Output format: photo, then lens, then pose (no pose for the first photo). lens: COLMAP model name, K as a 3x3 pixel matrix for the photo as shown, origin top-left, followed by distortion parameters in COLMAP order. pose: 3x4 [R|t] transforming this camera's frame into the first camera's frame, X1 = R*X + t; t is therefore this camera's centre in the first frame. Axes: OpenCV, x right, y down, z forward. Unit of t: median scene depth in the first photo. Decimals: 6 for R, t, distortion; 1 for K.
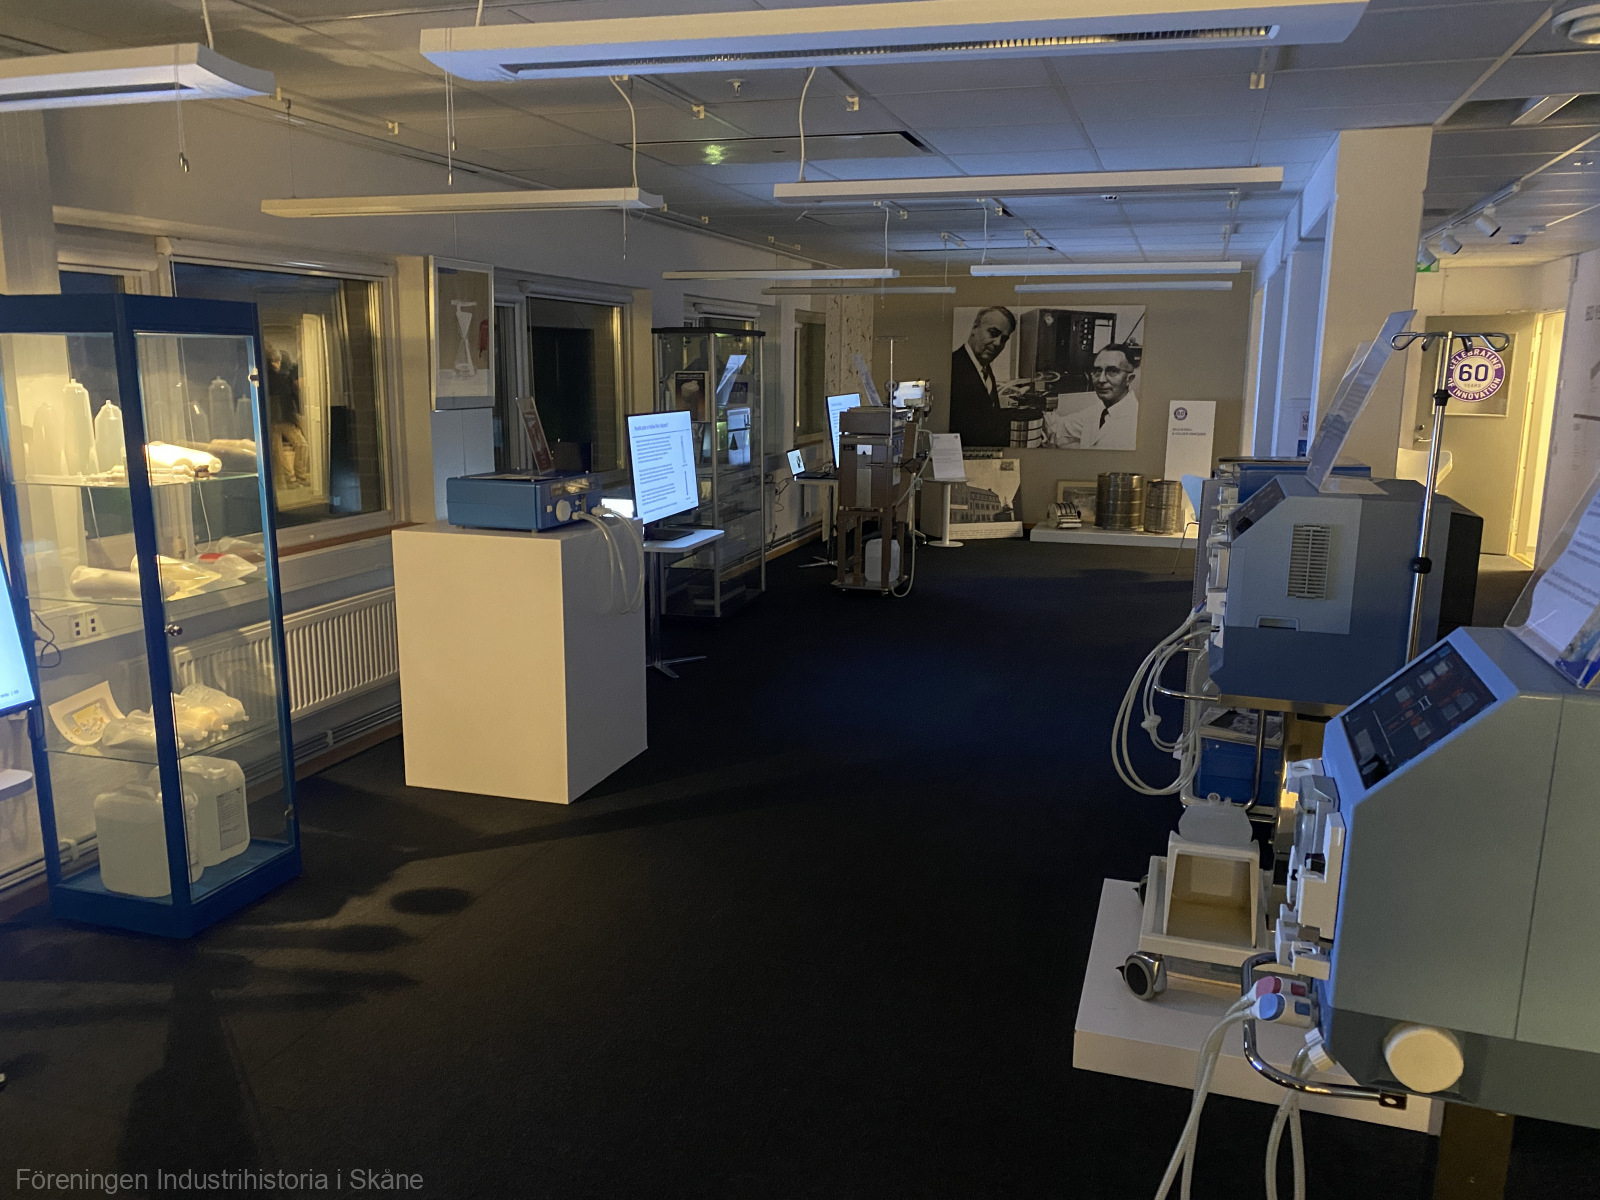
lens RADIAL K [[1181.4, 0, 800.0], [0, 1181.4, 600.0], [0, 0, 1]] dist [0.061174, -0.051549]
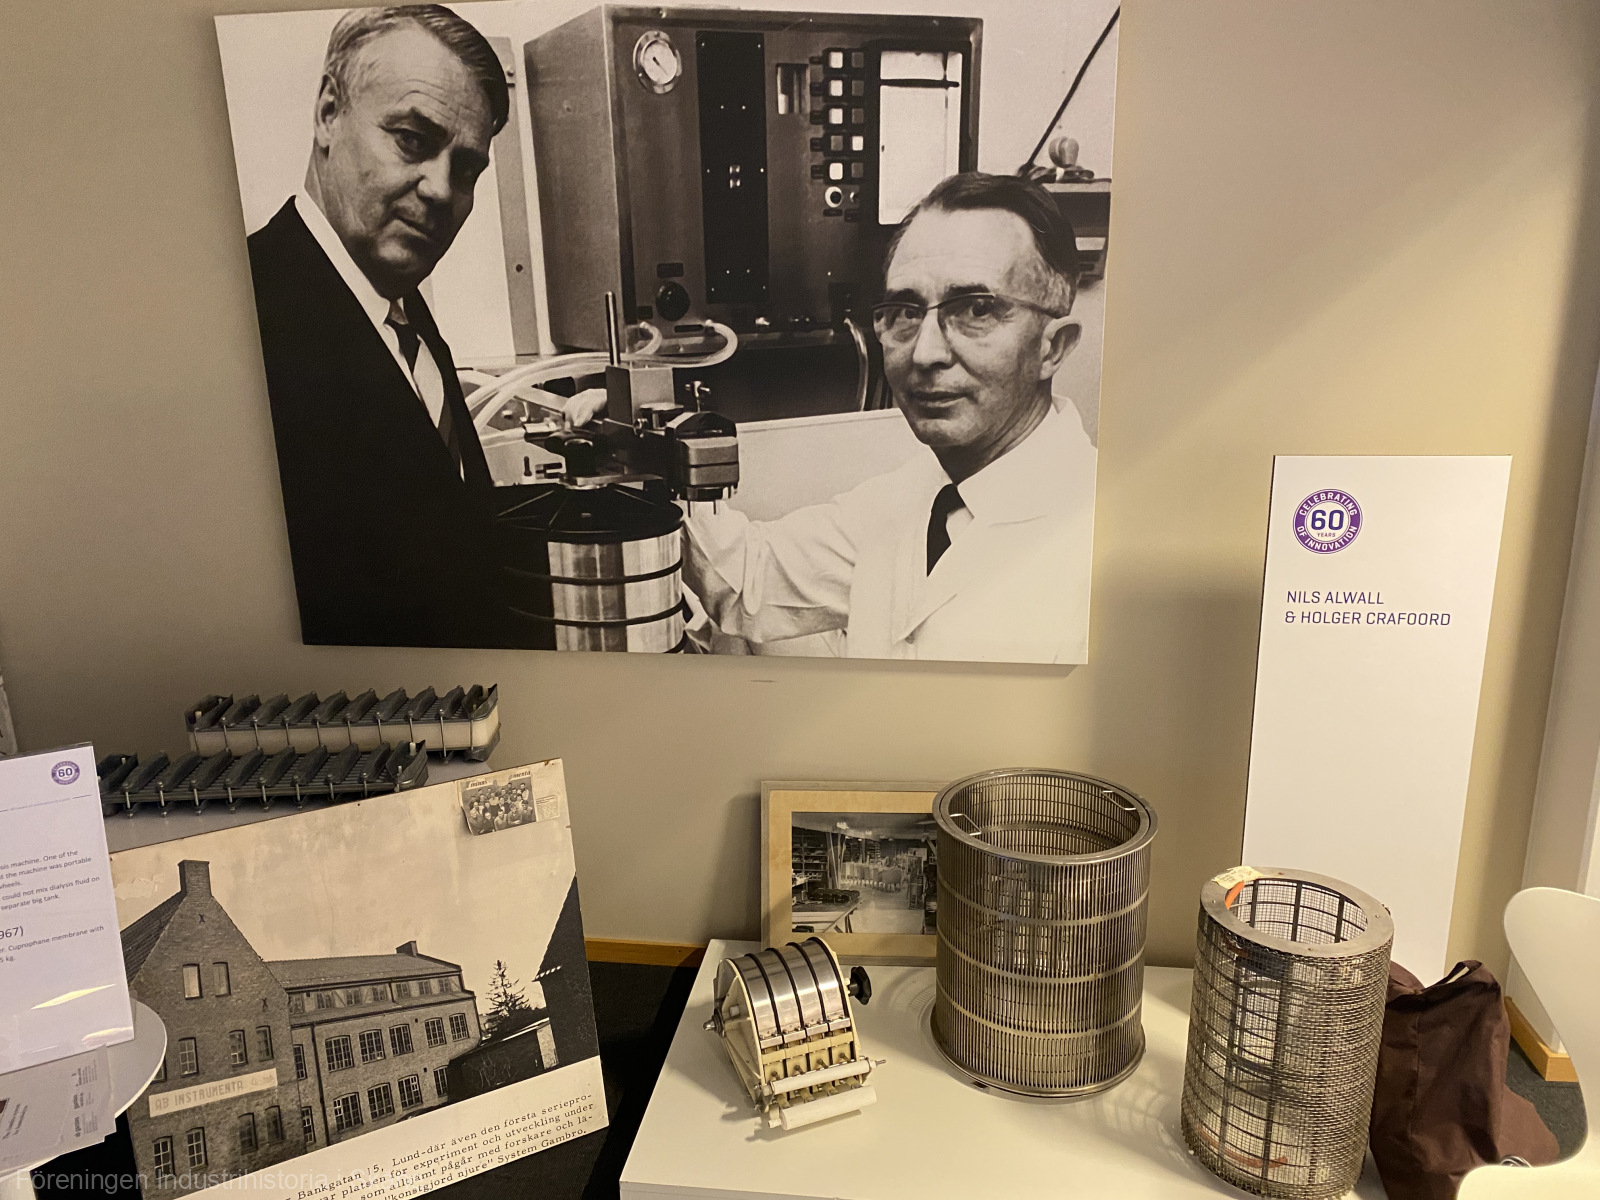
lens RADIAL K [[1181.4, 0, 800.0], [0, 1181.4, 600.0], [0, 0, 1]] dist [0.061174, -0.051549]
pose [[0.984472, -0.076204, 0.158141, 0.193566], [0.063984, 0.994660, 0.080981, -0.158853], [-0.163468, -0.069605, 0.984090, 0.786396]]
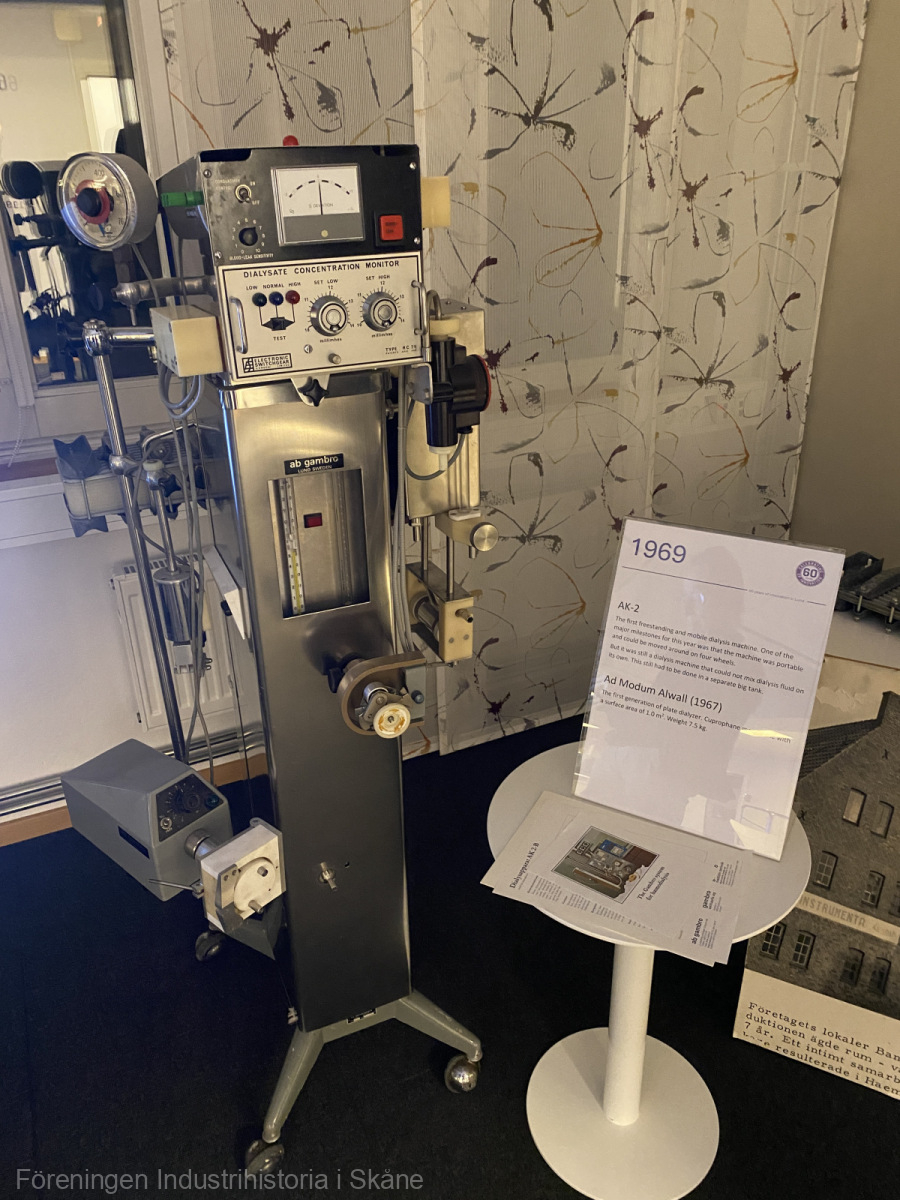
lens RADIAL K [[886.0, 0, 450.0], [0, 886.0, 600.0], [0, 0, 1]] dist [0.061174, -0.051549]
pose [[0.672324, 0.288341, -0.681791, 0.168029], [-0.113302, 0.950251, 0.290149, -0.153045], [0.731535, -0.117826, 0.671546, 0.848649]]
